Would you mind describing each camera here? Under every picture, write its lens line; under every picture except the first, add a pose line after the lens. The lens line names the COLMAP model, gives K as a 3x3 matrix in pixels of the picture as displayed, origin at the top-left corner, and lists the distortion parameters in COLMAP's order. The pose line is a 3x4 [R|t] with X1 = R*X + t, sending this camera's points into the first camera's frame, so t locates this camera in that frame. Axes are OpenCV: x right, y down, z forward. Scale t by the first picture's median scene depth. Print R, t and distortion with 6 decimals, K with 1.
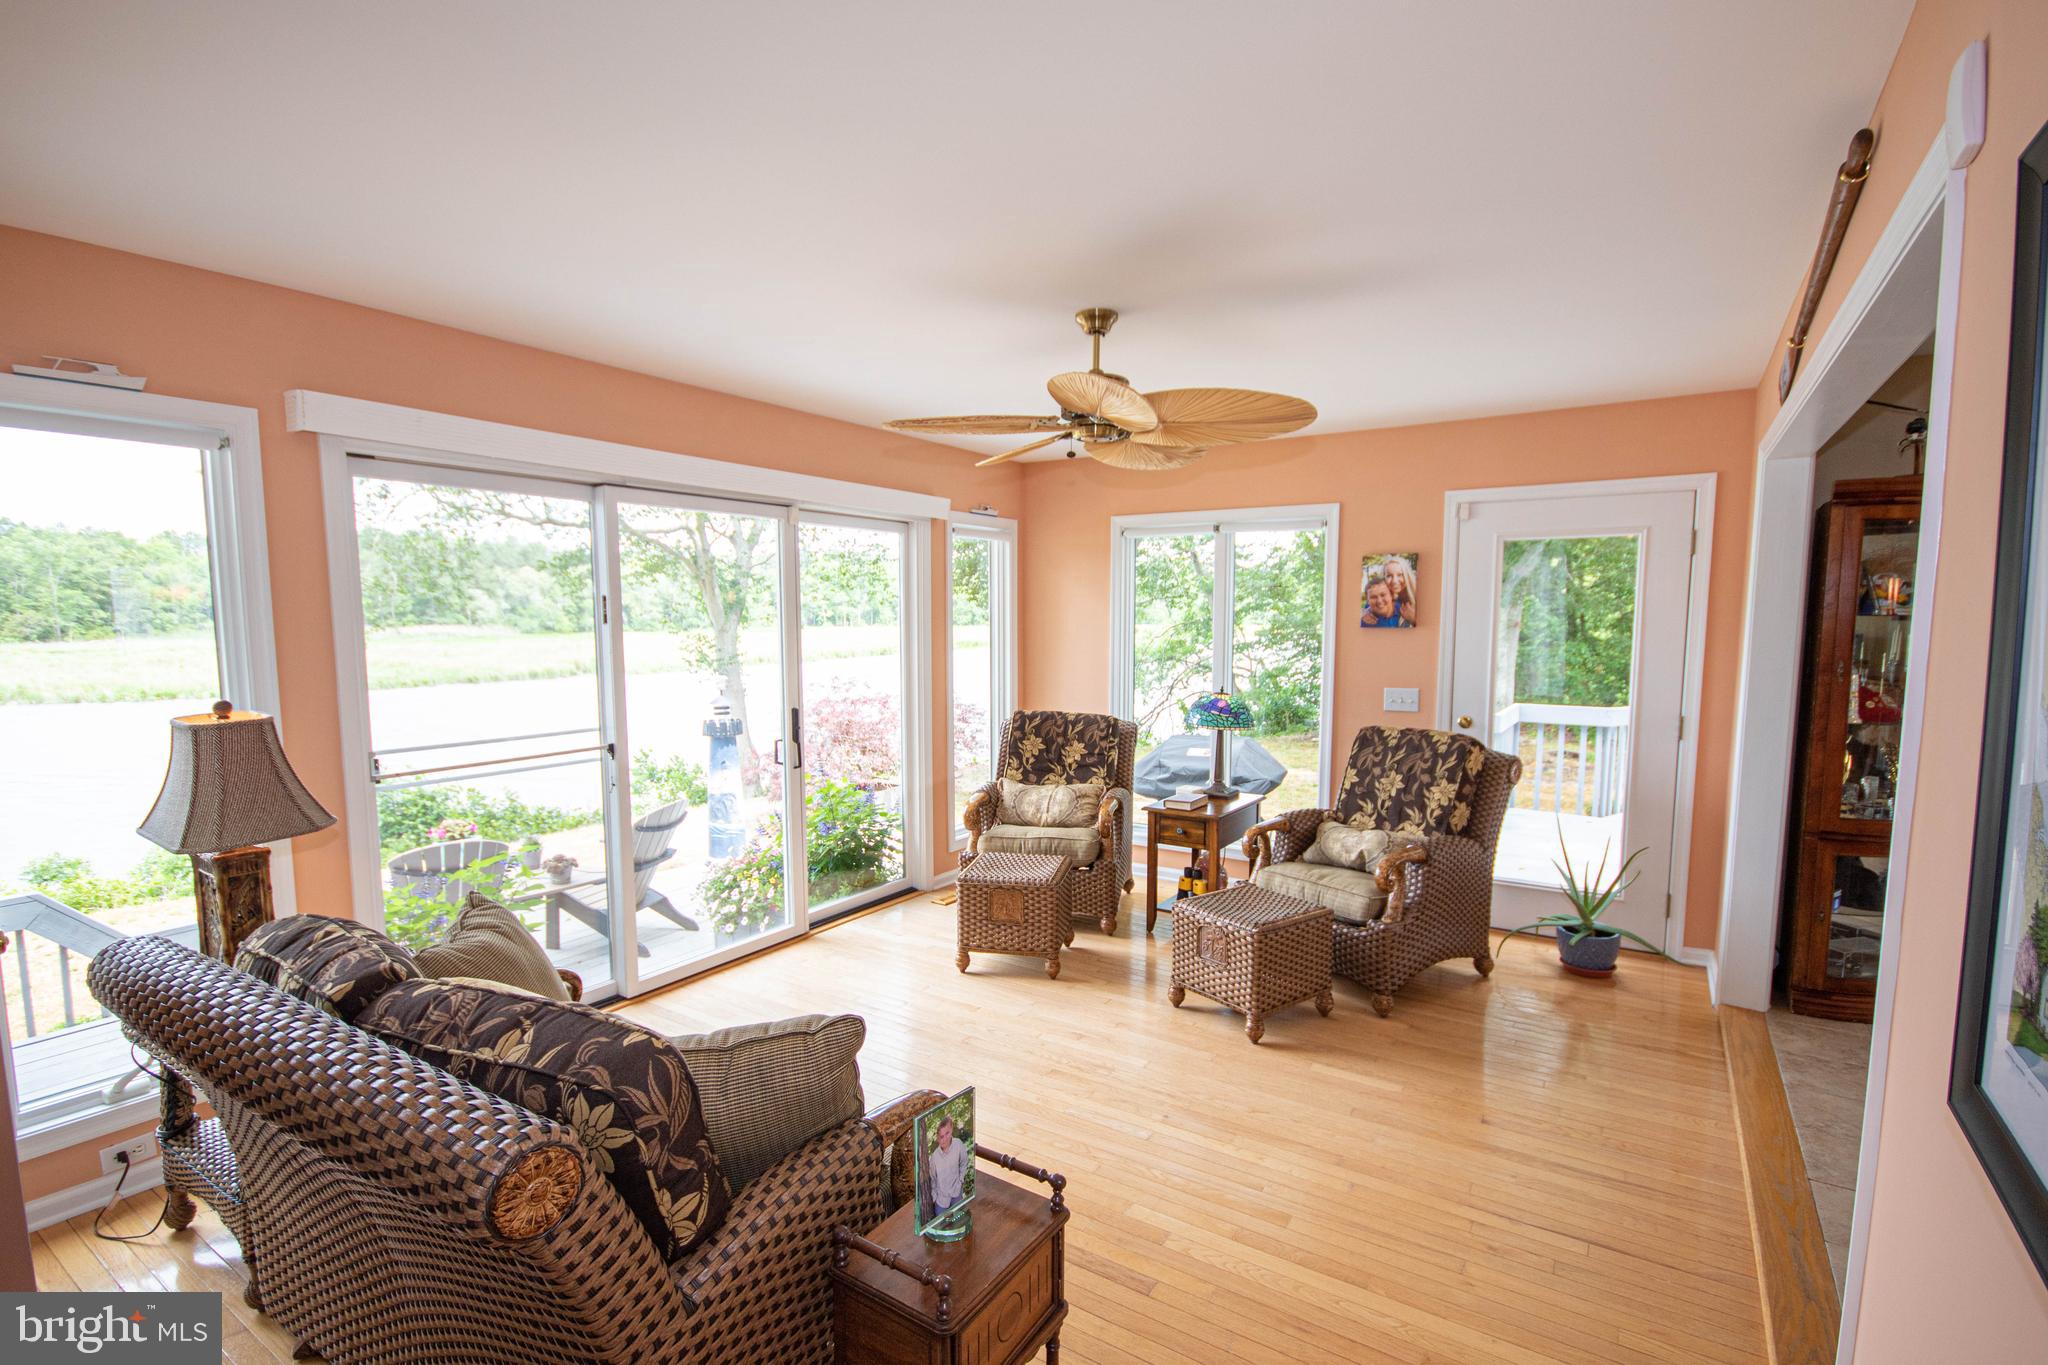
lens RADIAL K [[958.9, 0, 1020.5], [0, 958.9, 714.4], [0, 0, 1]] dist [-0.001343, -0.000178]
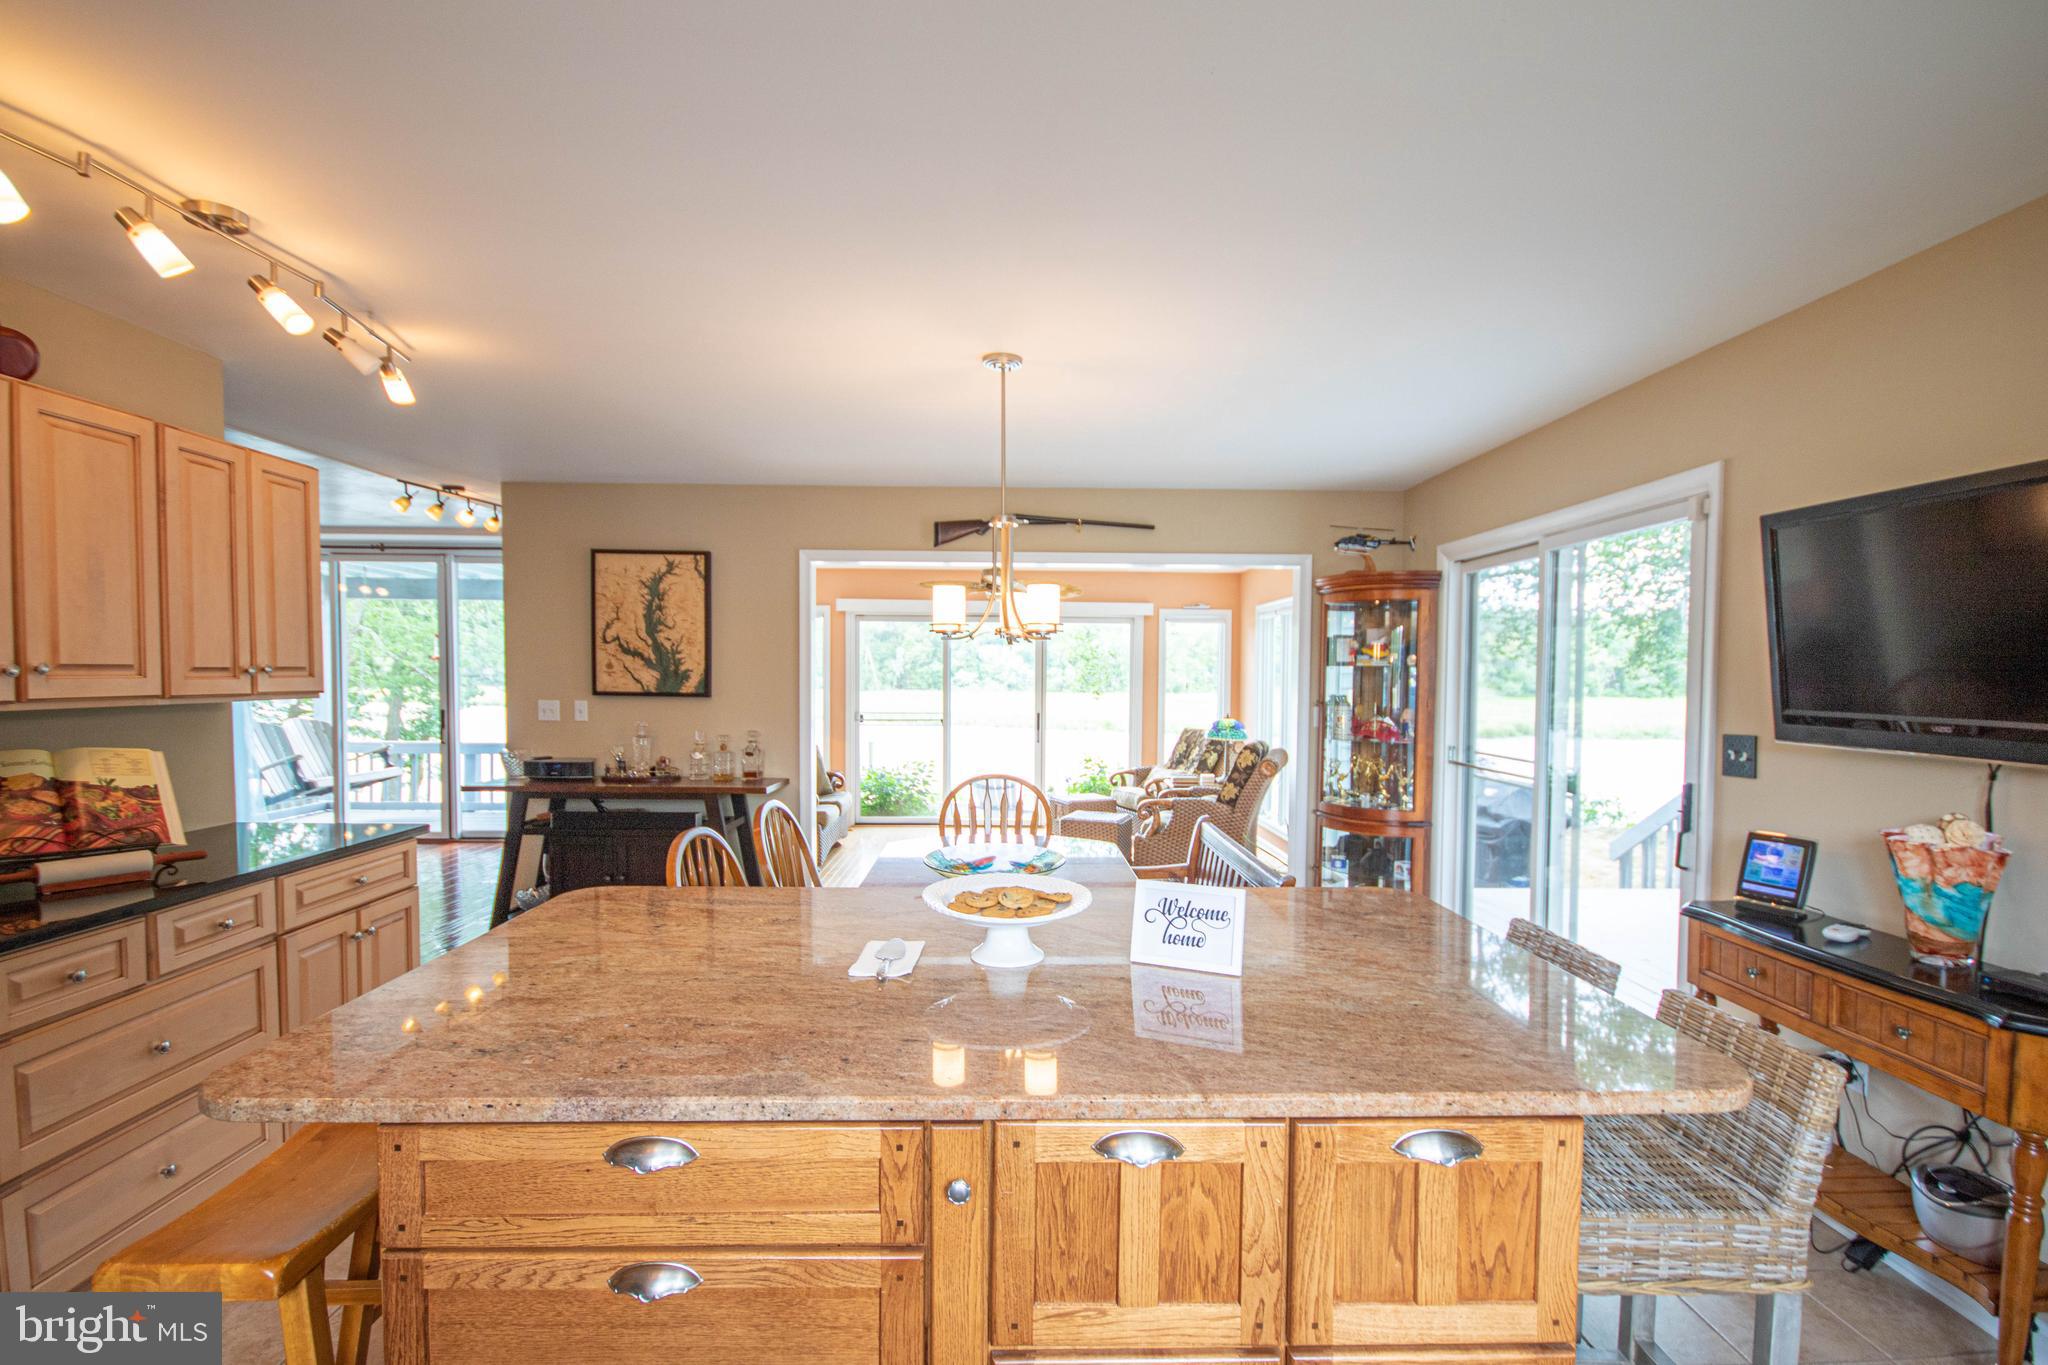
lens RADIAL K [[940.7, 0, 1016.8], [0, 940.7, 709.2], [0, 0, 1]] dist [-0.000481, -0.000267]
pose [[0.568112, 0.036224, -0.822153, 1.459063], [-0.094565, 0.995287, -0.021492, 0.034065], [0.817500, 0.089957, 0.568860, -0.196974]]
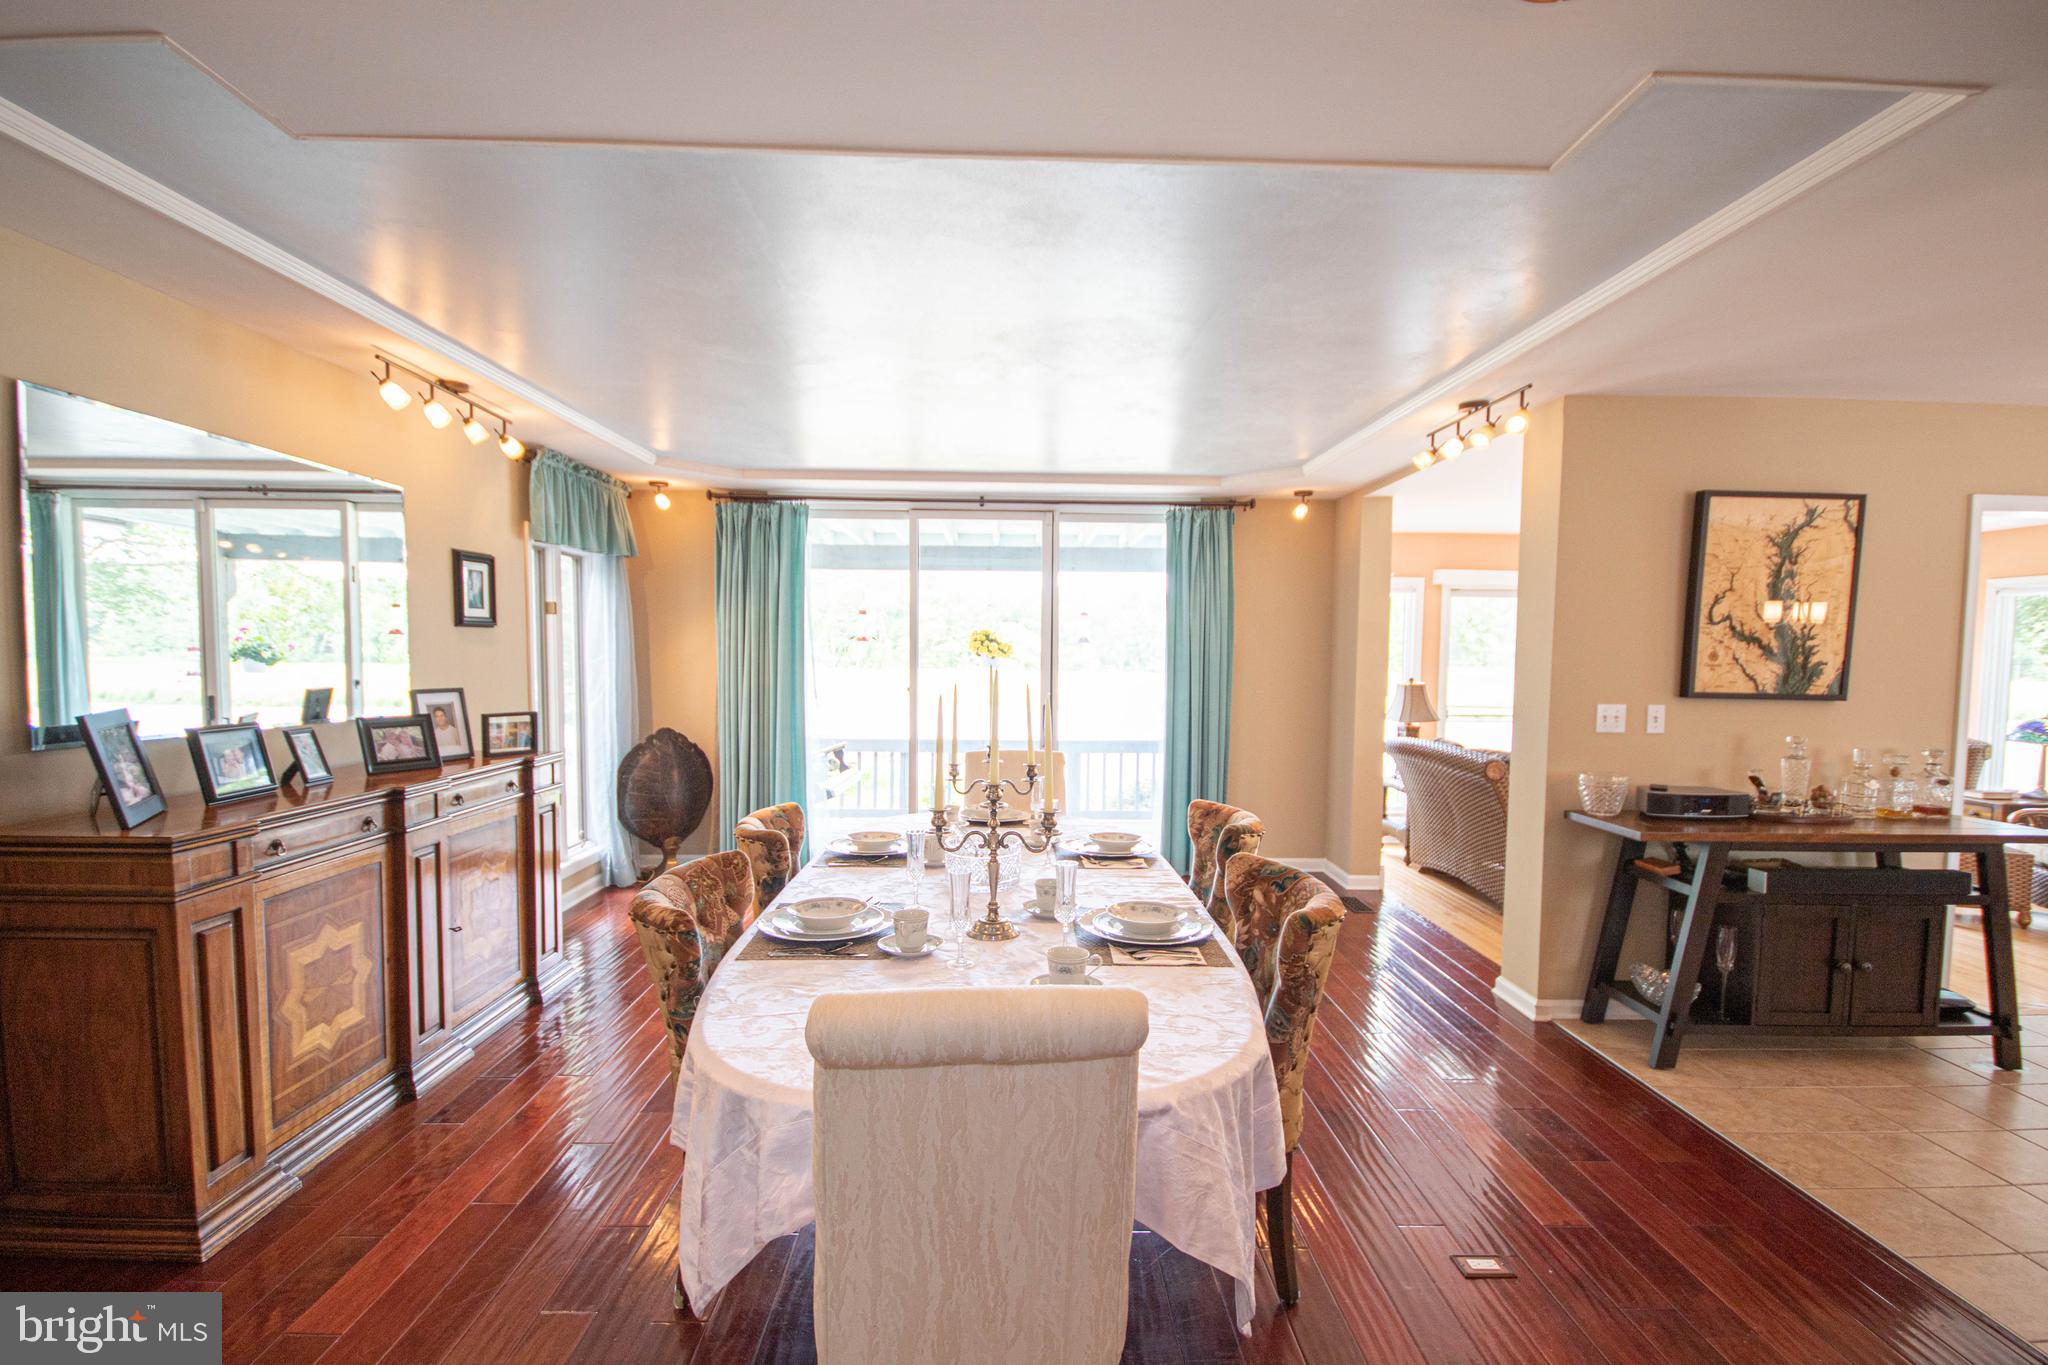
lens RADIAL K [[958.9, 0, 1020.5], [0, 958.9, 714.4], [0, 0, 1]] dist [-0.001343, -0.000178]
pose [[0.569684, 0.059688, -0.819693, 0.528113], [-0.097281, 0.995245, 0.004861, 0.111928], [0.816086, 0.076972, 0.572782, -0.953764]]
